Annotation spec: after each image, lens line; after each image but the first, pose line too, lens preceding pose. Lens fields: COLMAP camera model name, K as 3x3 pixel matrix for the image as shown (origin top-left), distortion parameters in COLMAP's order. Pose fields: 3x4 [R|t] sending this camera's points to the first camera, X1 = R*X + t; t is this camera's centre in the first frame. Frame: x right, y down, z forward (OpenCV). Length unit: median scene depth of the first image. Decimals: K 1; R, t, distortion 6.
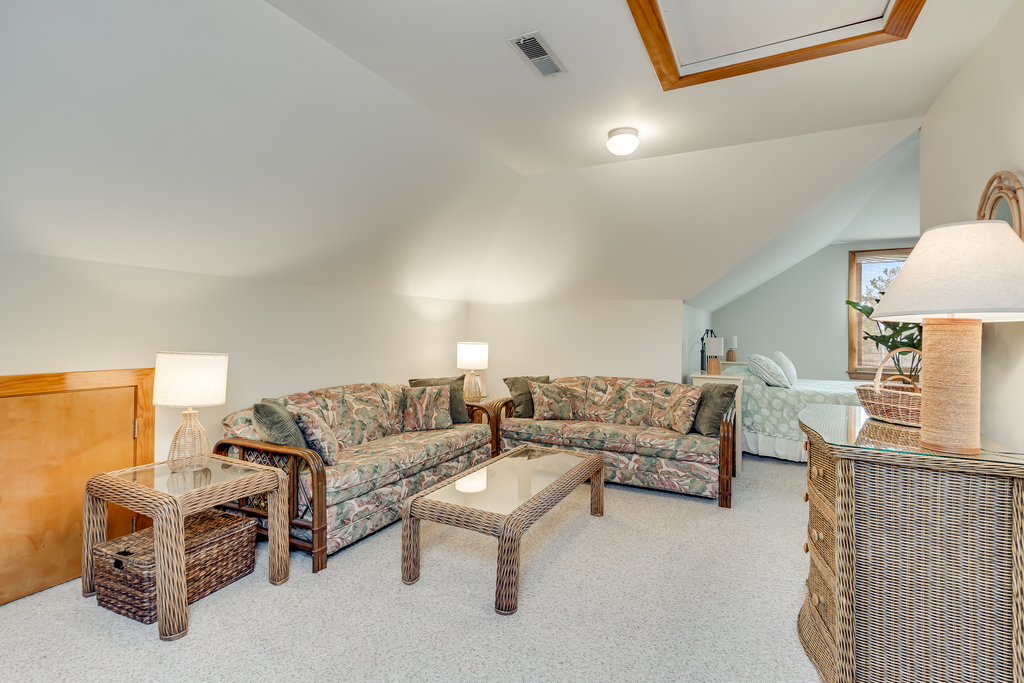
lens RADIAL K [[482.2, 0, 512.0], [0, 482.2, 341.5], [0, 0, 1]] dist [-0.000578, 0.000020]
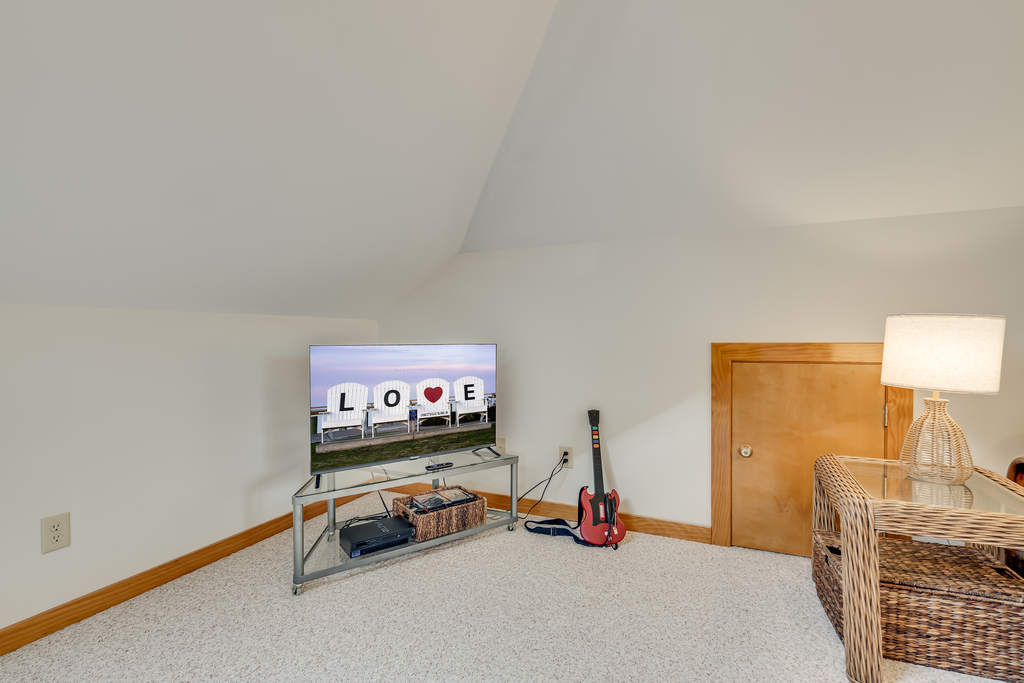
lens RADIAL K [[465.0, 0, 515.8], [0, 465.0, 359.1], [0, 0, 1]] dist [0.000738, -0.000114]
pose [[0.040048, 0.021361, -0.998969, -0.009983], [-0.009362, 0.999736, 0.021002, 0.083724], [0.999154, 0.008511, 0.040237, 0.377359]]
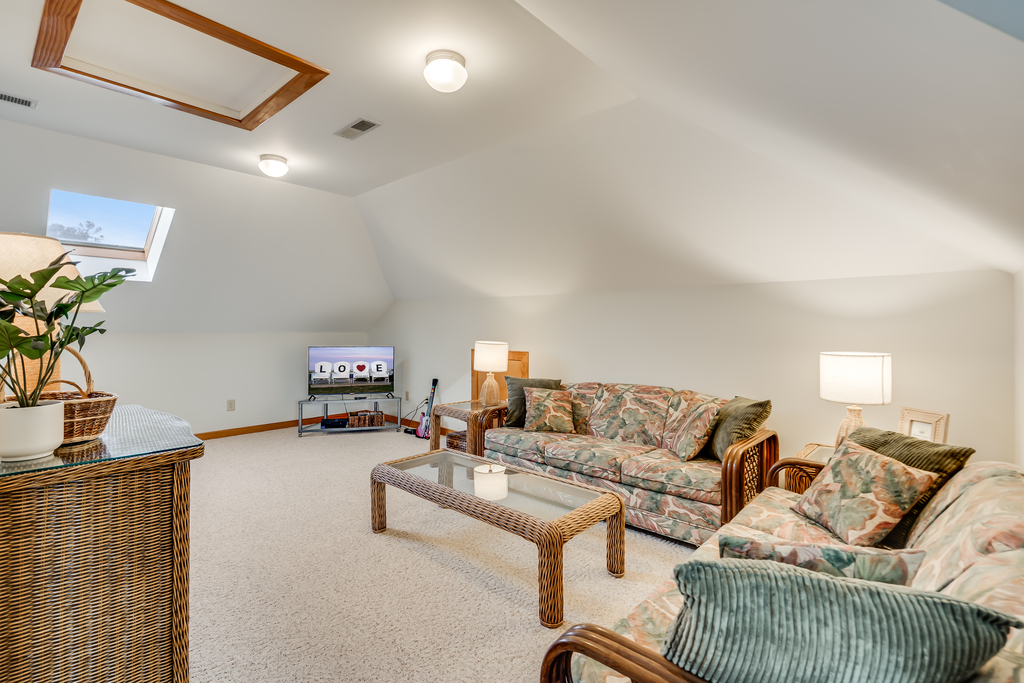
lens RADIAL K [[482.2, 0, 512.0], [0, 482.2, 341.5], [0, 0, 1]] dist [-0.000578, 0.000020]
pose [[-0.253746, 0.012835, -0.967186, 1.106665], [-0.030008, 0.999326, 0.021134, -0.022482], [0.966805, 0.034386, -0.253189, 1.541077]]
